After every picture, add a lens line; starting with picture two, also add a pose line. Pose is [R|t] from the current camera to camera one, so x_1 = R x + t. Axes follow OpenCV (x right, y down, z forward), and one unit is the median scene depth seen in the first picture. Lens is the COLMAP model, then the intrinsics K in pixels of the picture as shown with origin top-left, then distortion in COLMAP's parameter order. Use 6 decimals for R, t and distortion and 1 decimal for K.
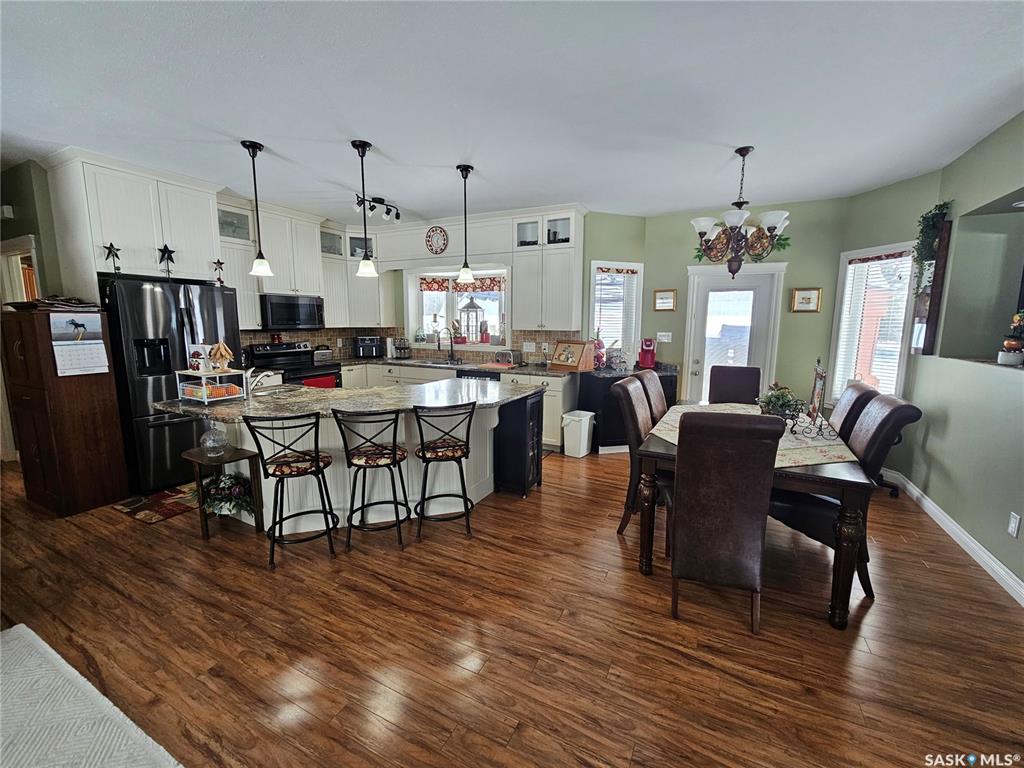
lens RADIAL K [[419.9, 0, 514.4], [0, 419.9, 377.5], [0, 0, 1]] dist [-0.002870, 0.000669]
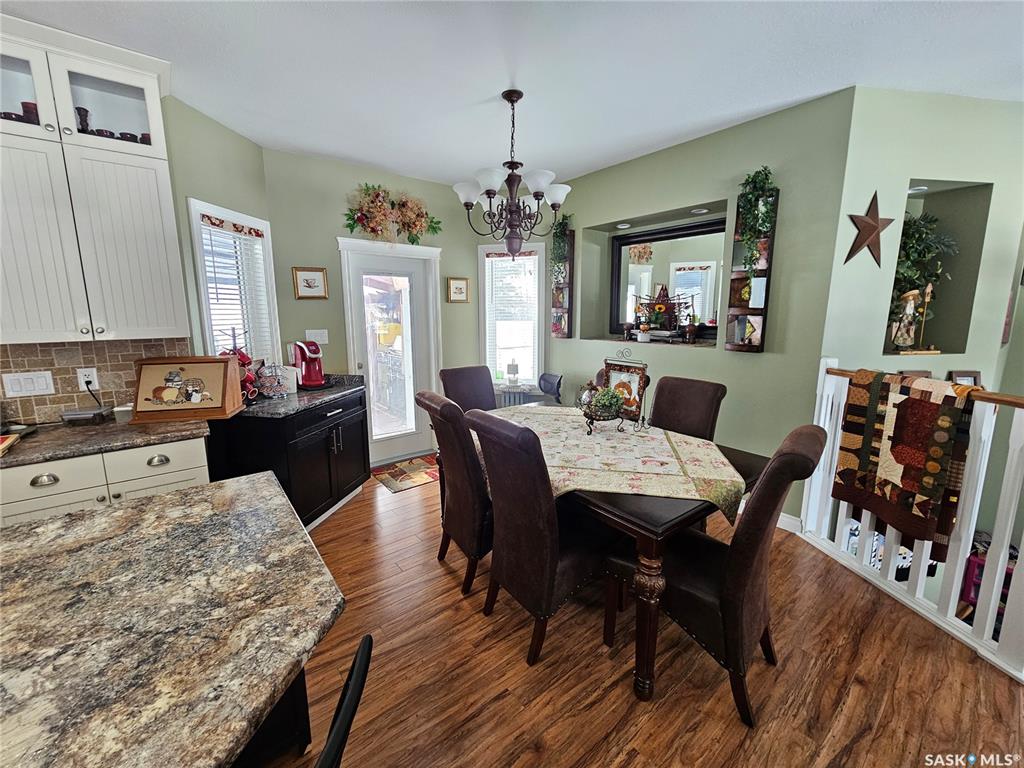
lens RADIAL K [[419.9, 0, 516.5], [0, 419.9, 377.4], [0, 0, 1]] dist [-0.002870, 0.000669]
pose [[0.406199, -0.154224, 0.900676, -0.150052], [0.130521, 0.985340, 0.109857, -0.067925], [-0.904415, 0.072933, 0.420374, 0.444206]]
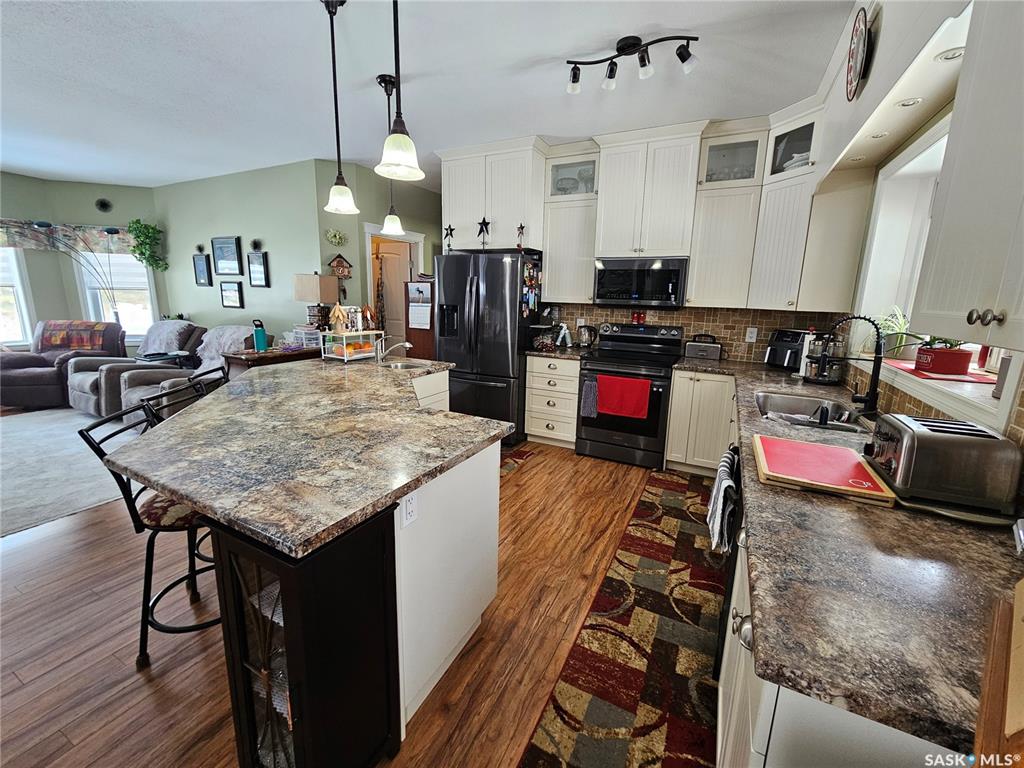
lens RADIAL K [[419.9, 0, 513.0], [0, 419.9, 377.7], [0, 0, 1]] dist [-0.002870, 0.000669]
pose [[-0.002480, 0.190691, -0.981647, 0.217085], [-0.161843, 0.968632, 0.188572, -0.102740], [0.986813, 0.159340, 0.028460, 0.834275]]
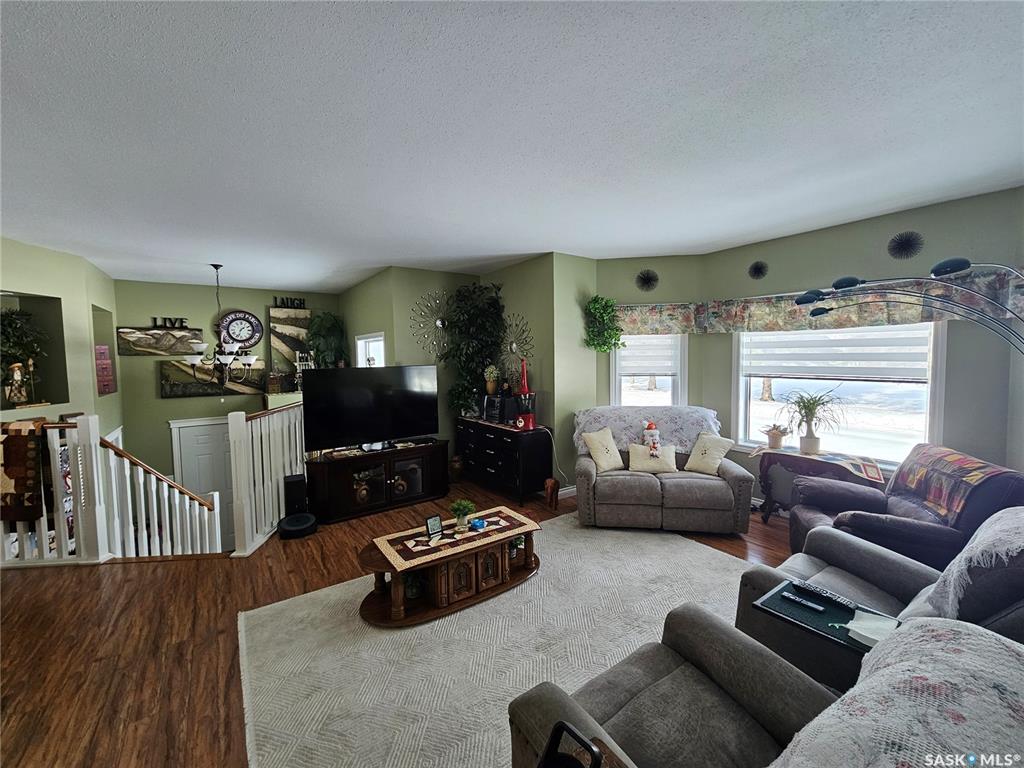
lens RADIAL K [[419.9, 0, 518.6], [0, 419.9, 378.2], [0, 0, 1]] dist [-0.002870, 0.000669]
pose [[-0.884619, -0.020239, 0.465875, -0.635451], [0.074402, 0.980133, 0.183857, -0.100104], [-0.460341, 0.197306, -0.865539, 0.447612]]
